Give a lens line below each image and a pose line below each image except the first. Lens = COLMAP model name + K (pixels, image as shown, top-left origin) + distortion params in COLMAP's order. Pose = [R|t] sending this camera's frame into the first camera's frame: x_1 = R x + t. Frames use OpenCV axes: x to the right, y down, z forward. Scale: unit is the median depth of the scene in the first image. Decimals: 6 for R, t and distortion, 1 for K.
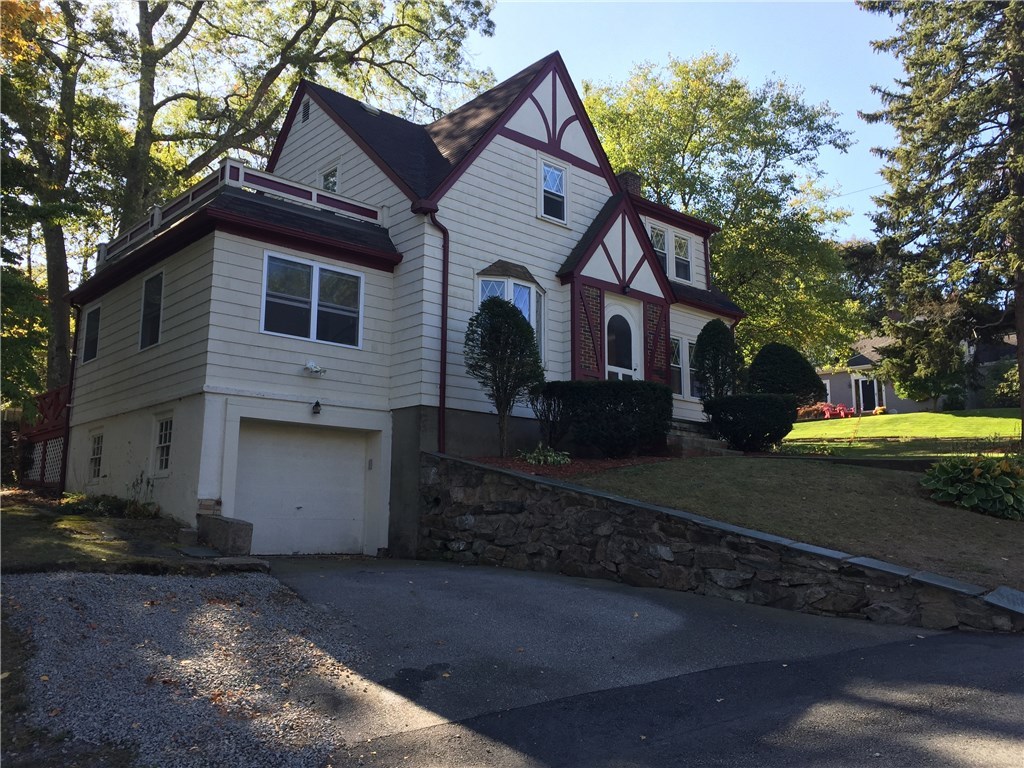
lens RADIAL K [[876.2, 0, 512.3], [0, 876.2, 381.9], [0, 0, 1]] dist [0.064995, -0.080866]
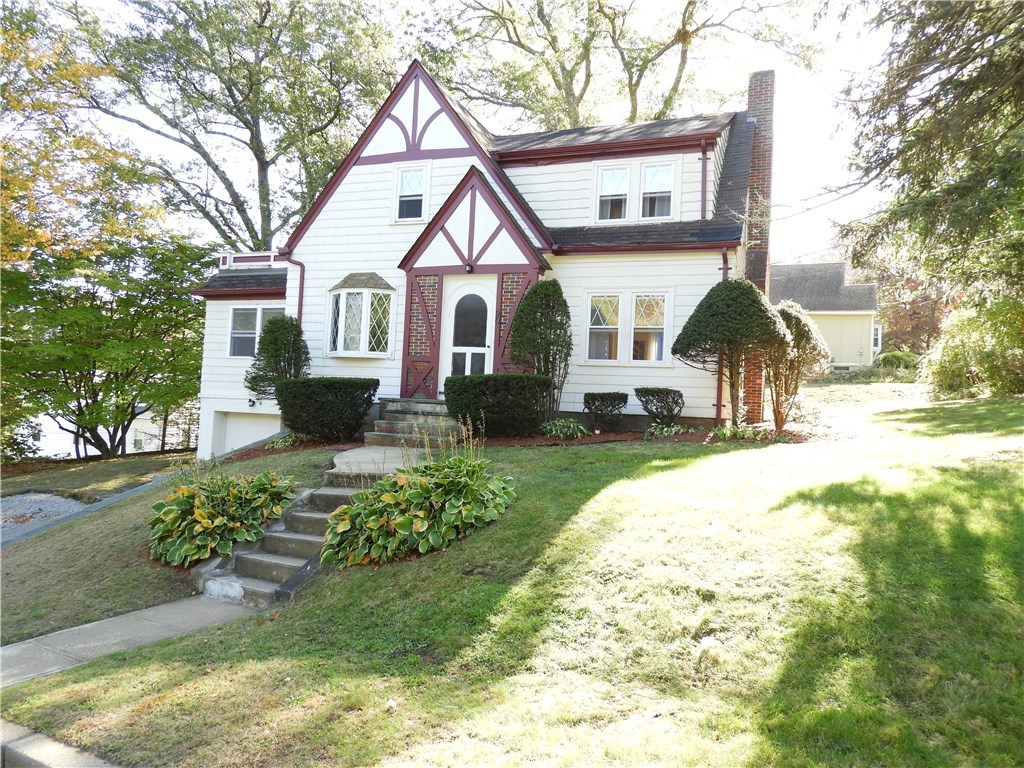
lens RADIAL K [[714.2, 0, 512.5], [0, 714.2, 386.0], [0, 0, 1]] dist [0.010901, 0.001793]
pose [[0.476892, -0.021323, -0.878703, 0.879159], [0.111906, 0.993043, 0.036636, 0.004018], [0.871809, -0.115804, 0.475961, 0.648792]]
